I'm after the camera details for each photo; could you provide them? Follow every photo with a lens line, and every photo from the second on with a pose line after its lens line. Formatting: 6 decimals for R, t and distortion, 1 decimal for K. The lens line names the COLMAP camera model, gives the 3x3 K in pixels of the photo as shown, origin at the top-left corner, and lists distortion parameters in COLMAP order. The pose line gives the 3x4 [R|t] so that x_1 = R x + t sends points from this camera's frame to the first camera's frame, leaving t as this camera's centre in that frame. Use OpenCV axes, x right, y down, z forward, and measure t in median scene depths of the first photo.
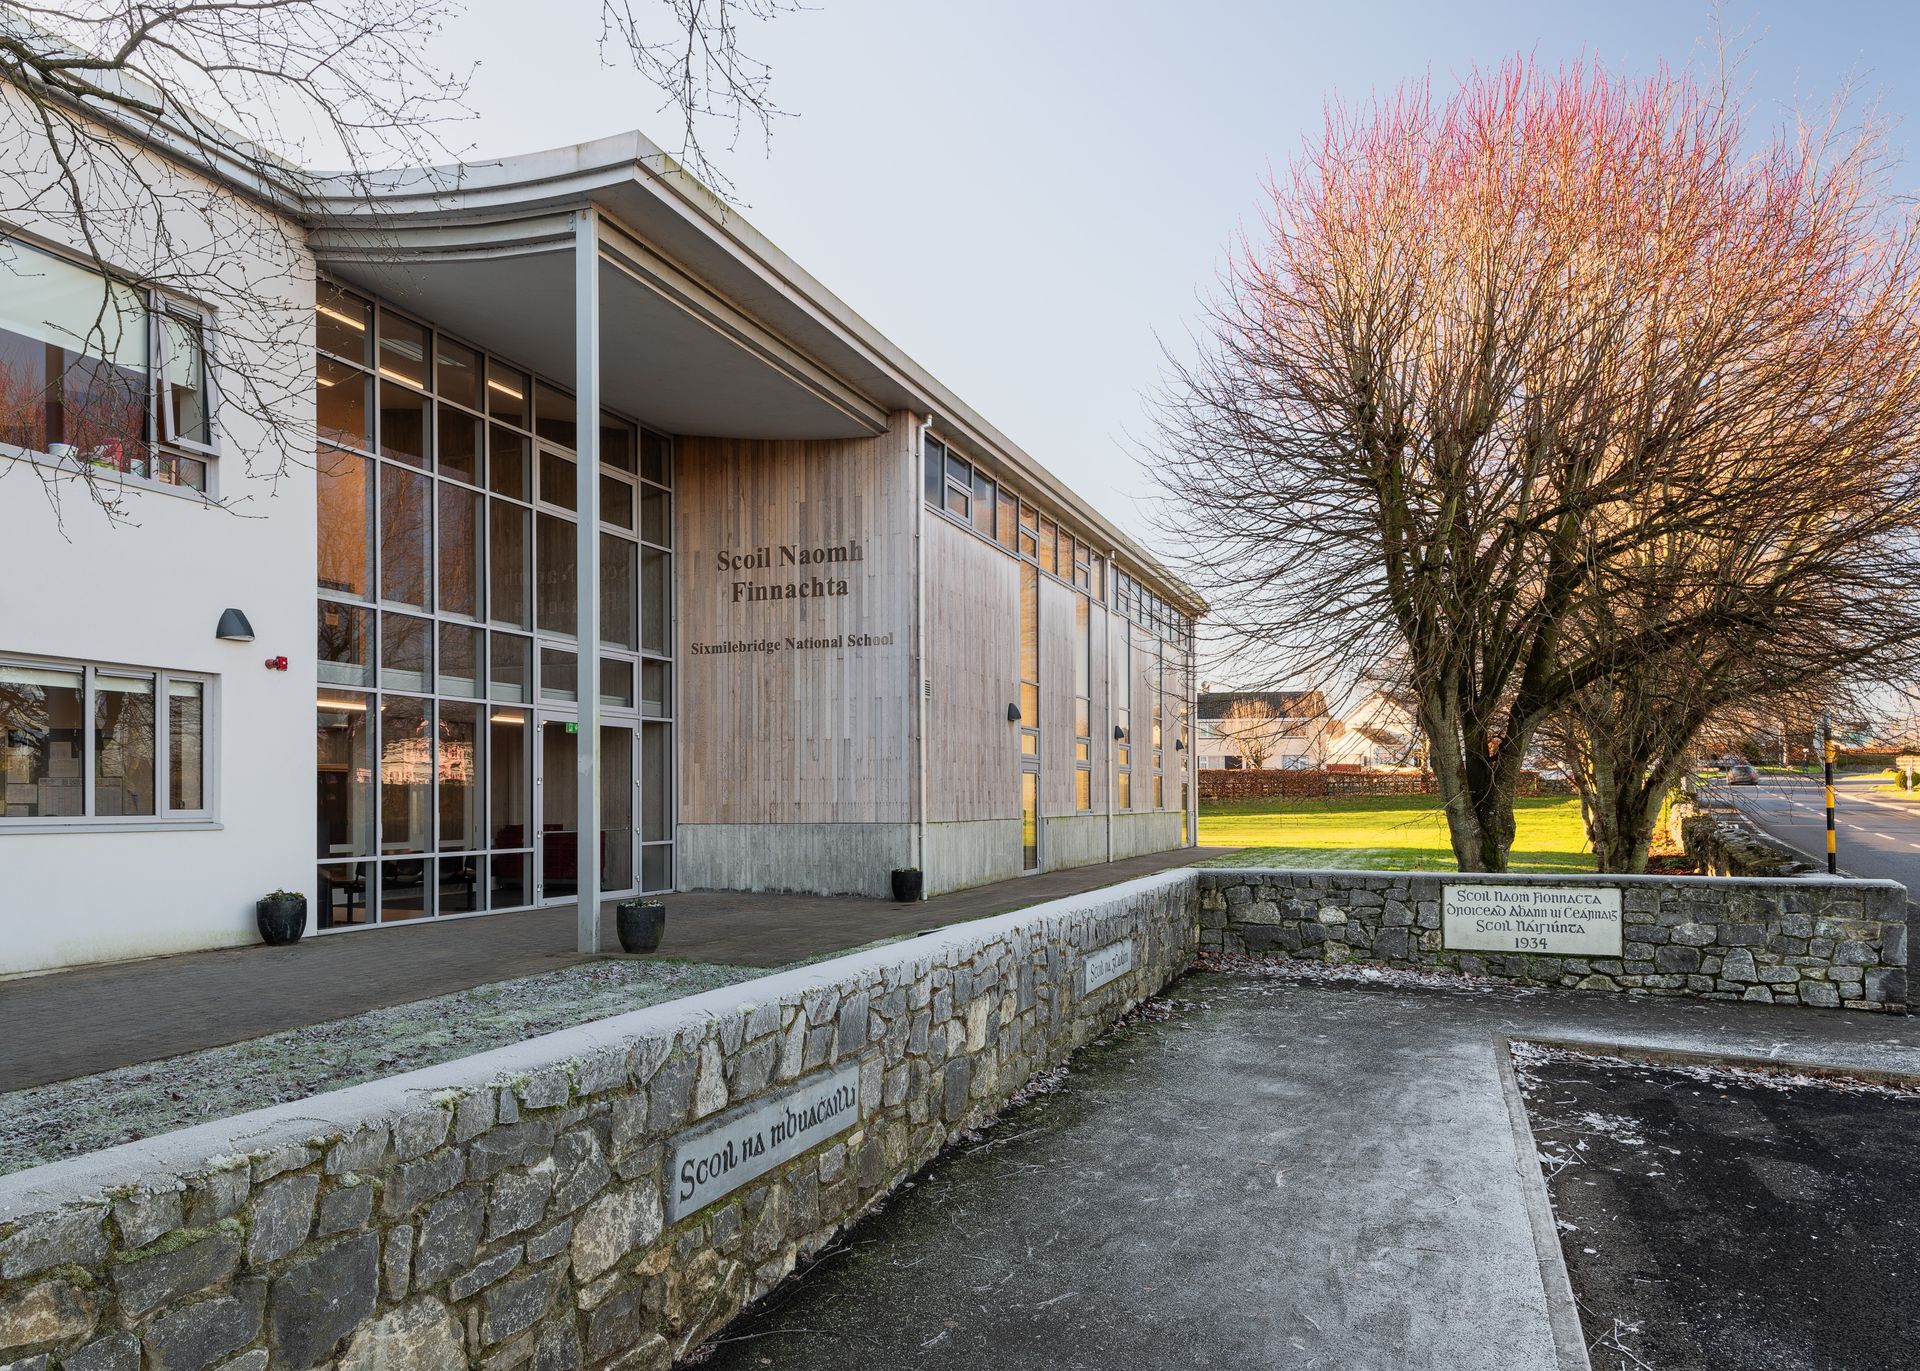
lens RADIAL K [[1545.4, 0, 955.3], [0, 1545.4, 791.4], [0, 0, 1]] dist [0.006629, 0.001970]
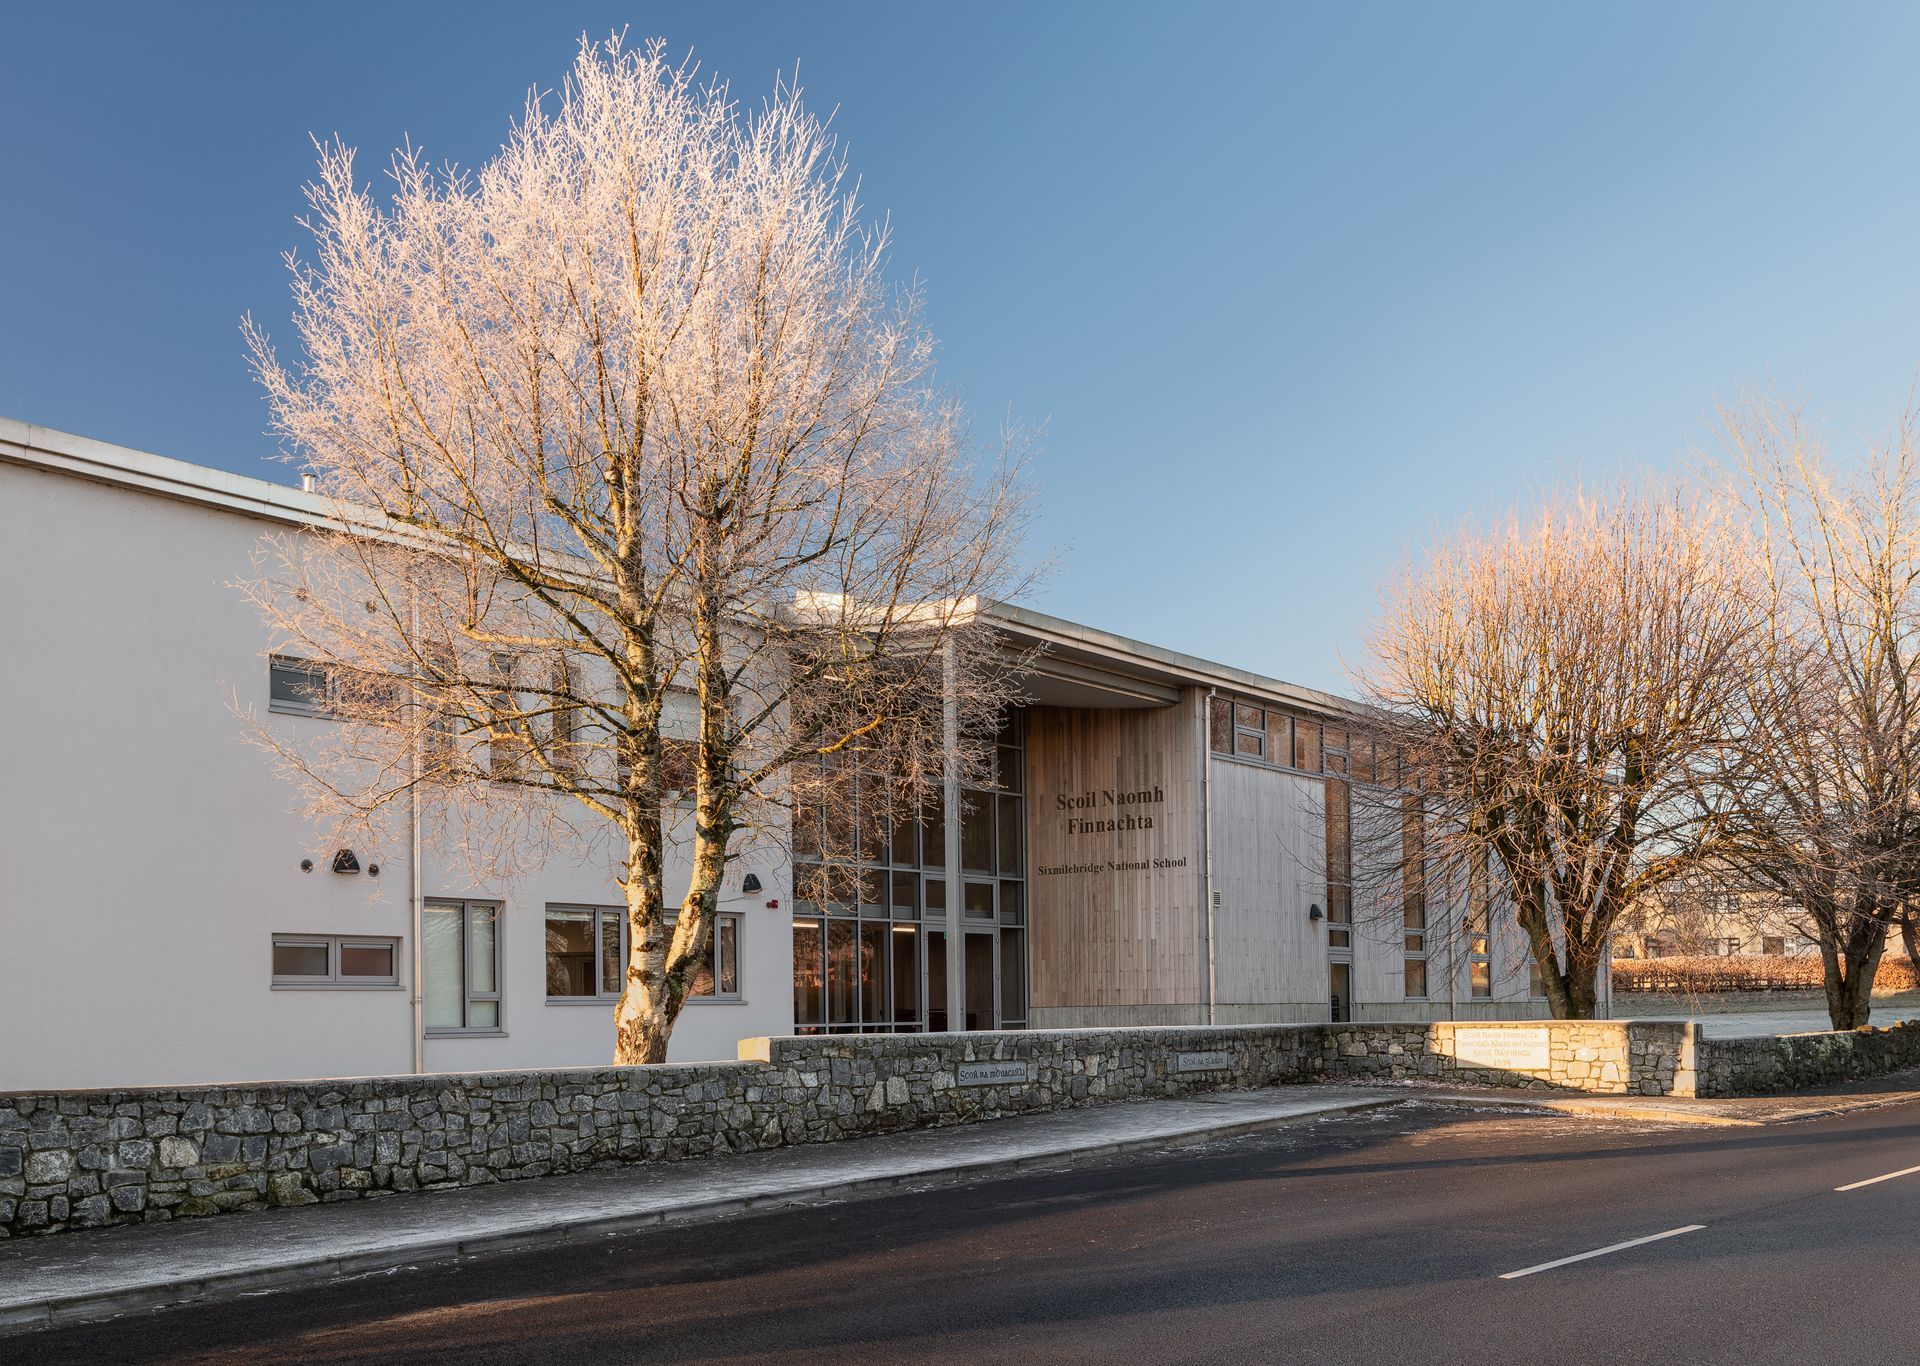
lens RADIAL K [[2046.8, 0, 960.0], [0, 2046.8, 683.0], [0, 0, 1]] dist [-0.009071, -0.000225]
pose [[0.969421, -0.048229, -0.240617, 0.195368], [0.011669, 0.988448, -0.151111, 0.010974], [0.245126, 0.143683, 0.958785, -0.717200]]
